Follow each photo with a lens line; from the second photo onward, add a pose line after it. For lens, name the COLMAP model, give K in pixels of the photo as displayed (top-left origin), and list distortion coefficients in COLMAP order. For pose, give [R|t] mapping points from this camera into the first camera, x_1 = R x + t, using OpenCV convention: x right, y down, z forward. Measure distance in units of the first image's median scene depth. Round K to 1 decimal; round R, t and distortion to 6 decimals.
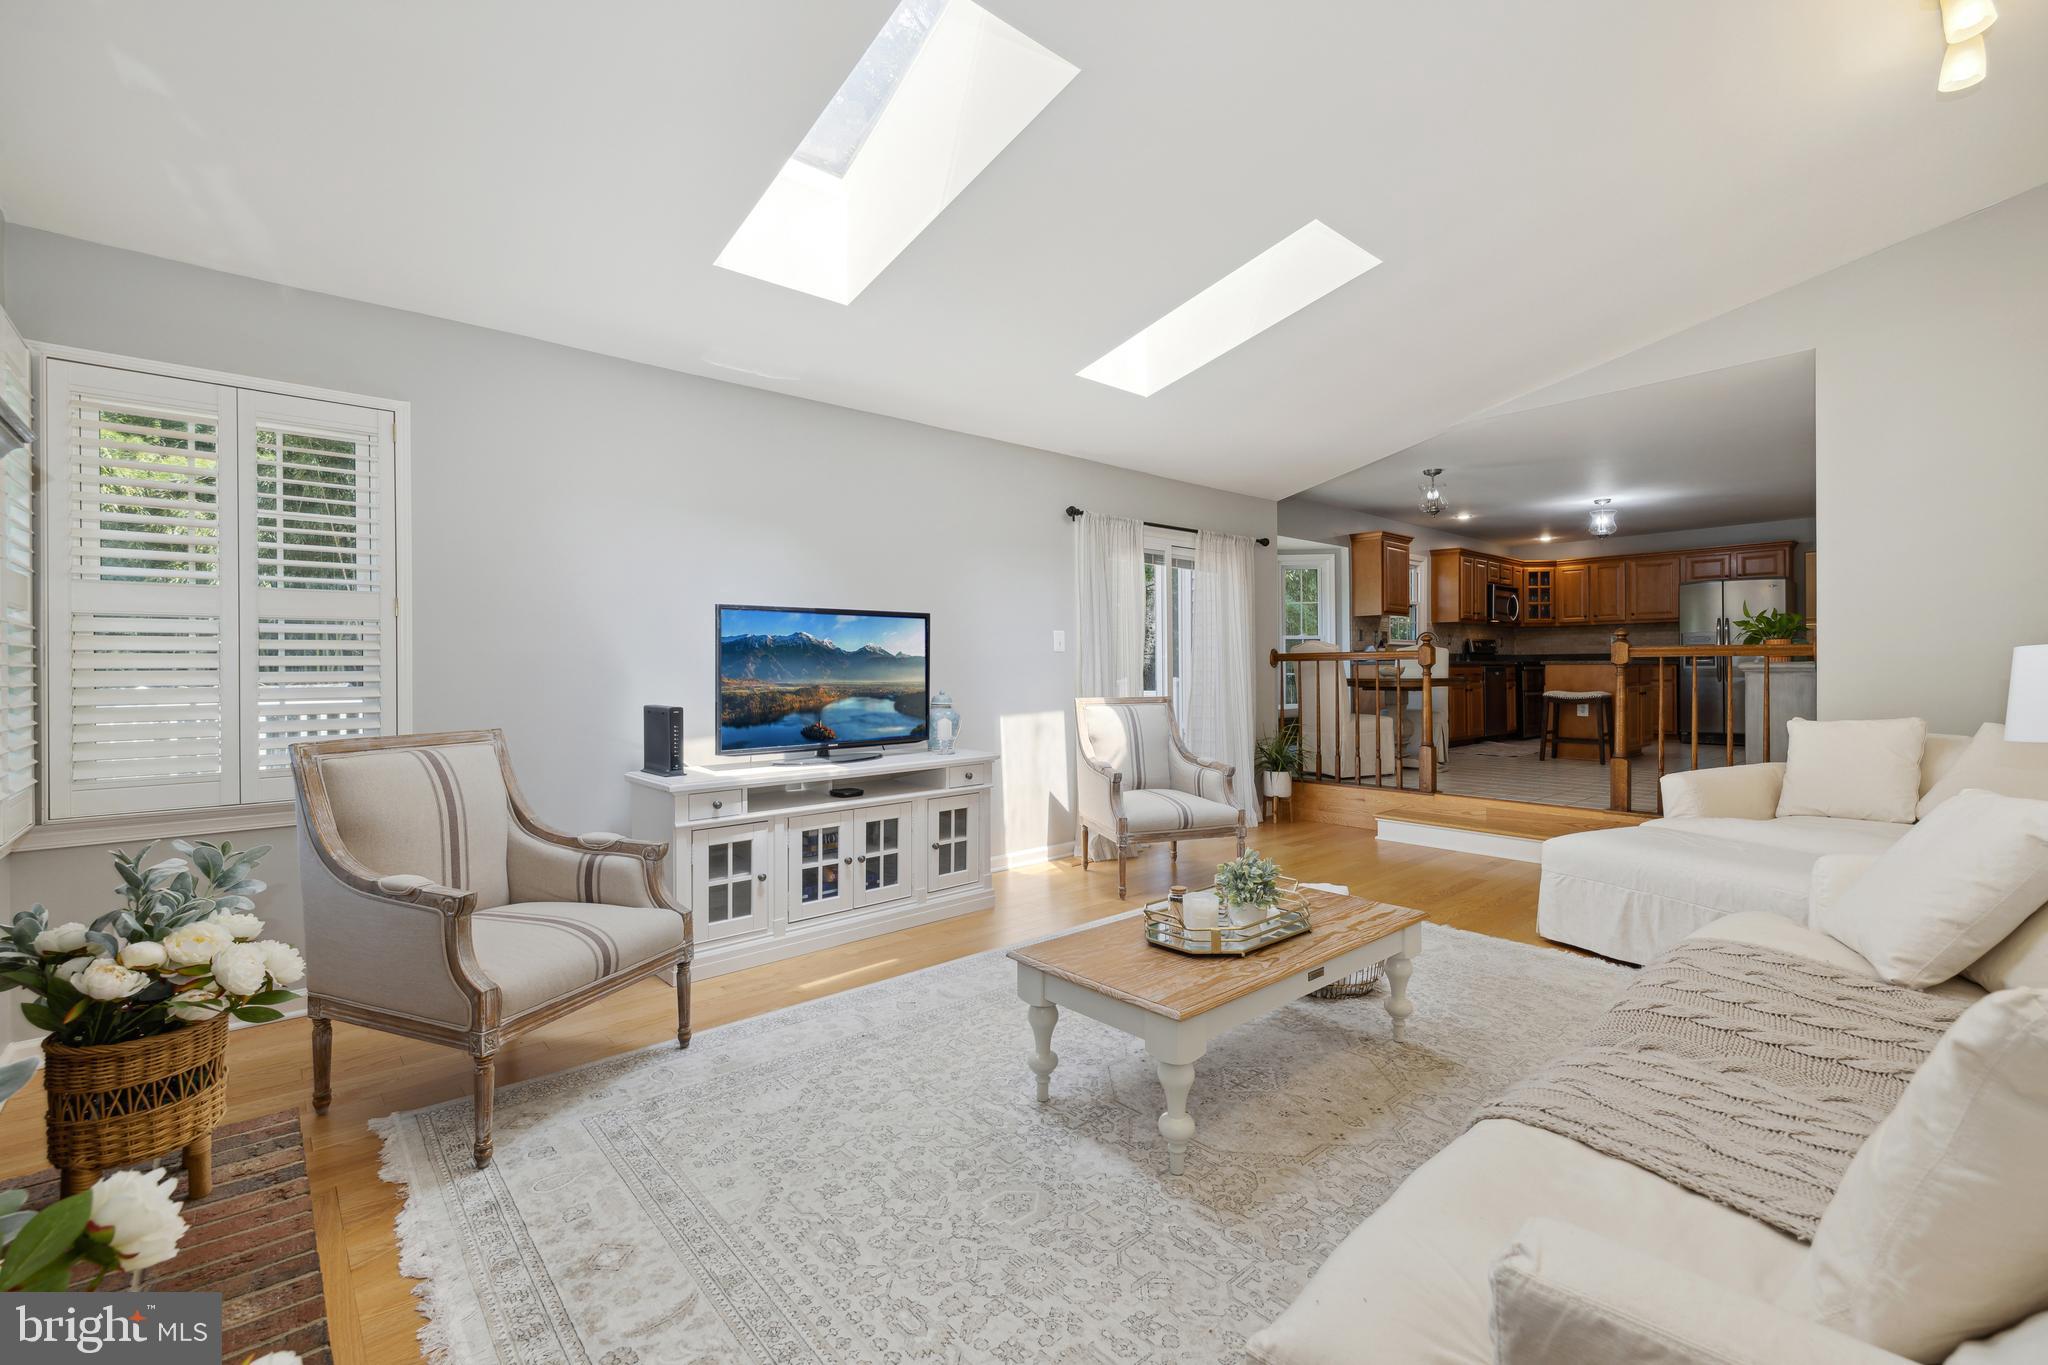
lens RADIAL K [[867.8, 0, 1021.9], [0, 867.8, 680.6], [0, 0, 1]] dist [-0.007358, 0.001122]
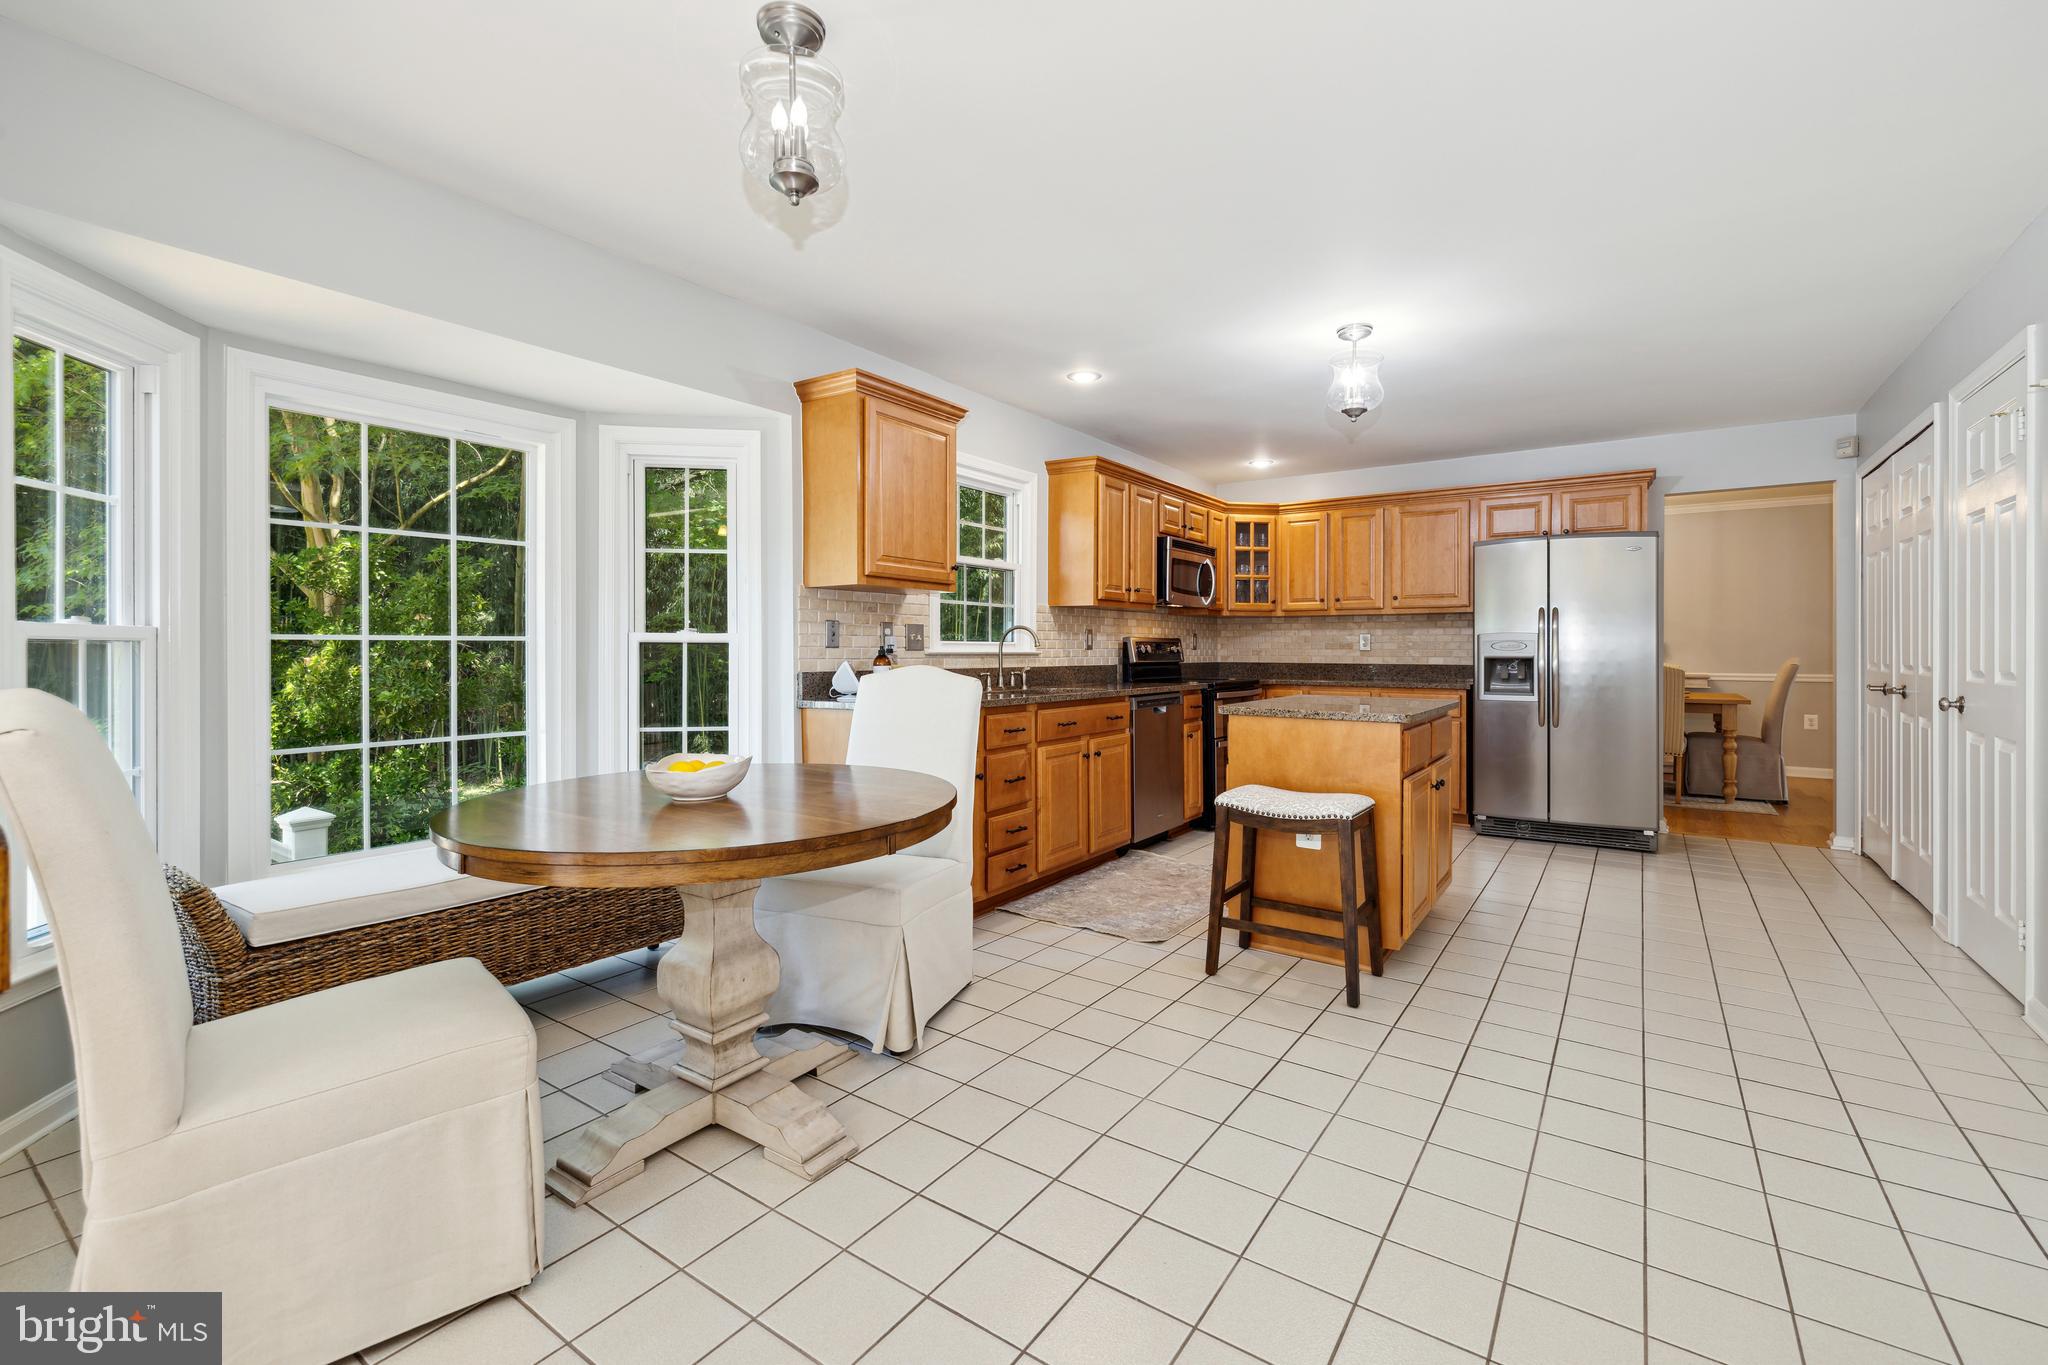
lens RADIAL K [[867.8, 0, 1027.5], [0, 867.8, 661.5], [0, 0, 1]] dist [-0.007358, 0.001122]
pose [[0.969974, 0.003791, 0.243180, 0.332434], [-0.005294, 0.999971, 0.005528, -0.036891], [-0.243152, -0.006649, 0.969965, 0.504784]]
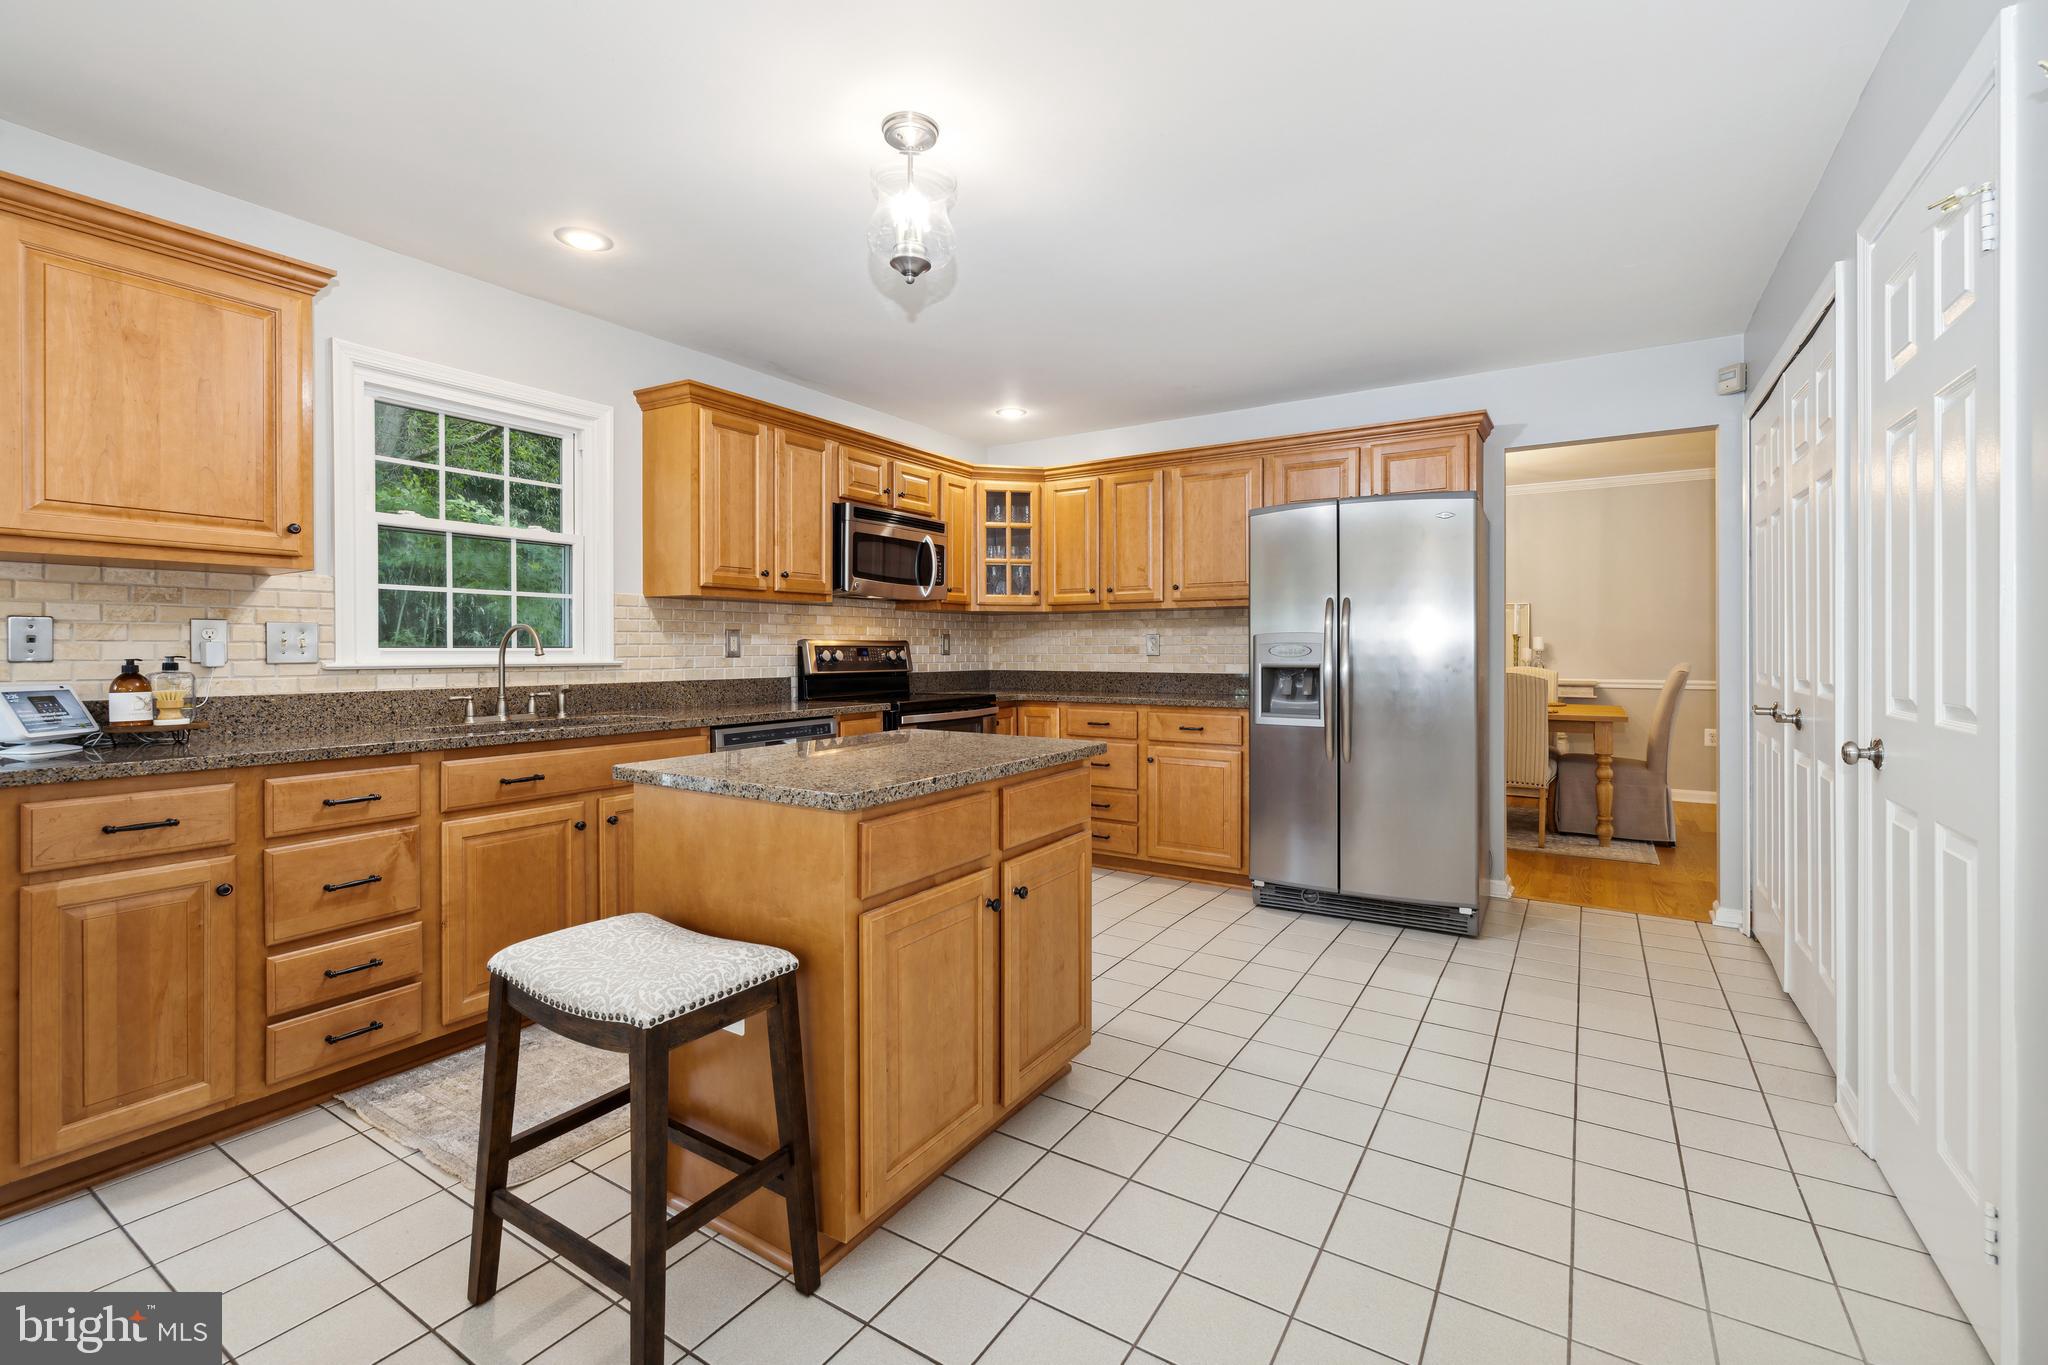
lens RADIAL K [[867.8, 0, 1034.2], [0, 867.8, 662.1], [0, 0, 1]] dist [-0.007358, 0.001122]
pose [[0.957152, -0.000522, 0.289586, 0.513362], [-0.001265, 0.999981, 0.005982, -0.041721], [-0.289583, -0.006092, 0.957133, 0.602613]]
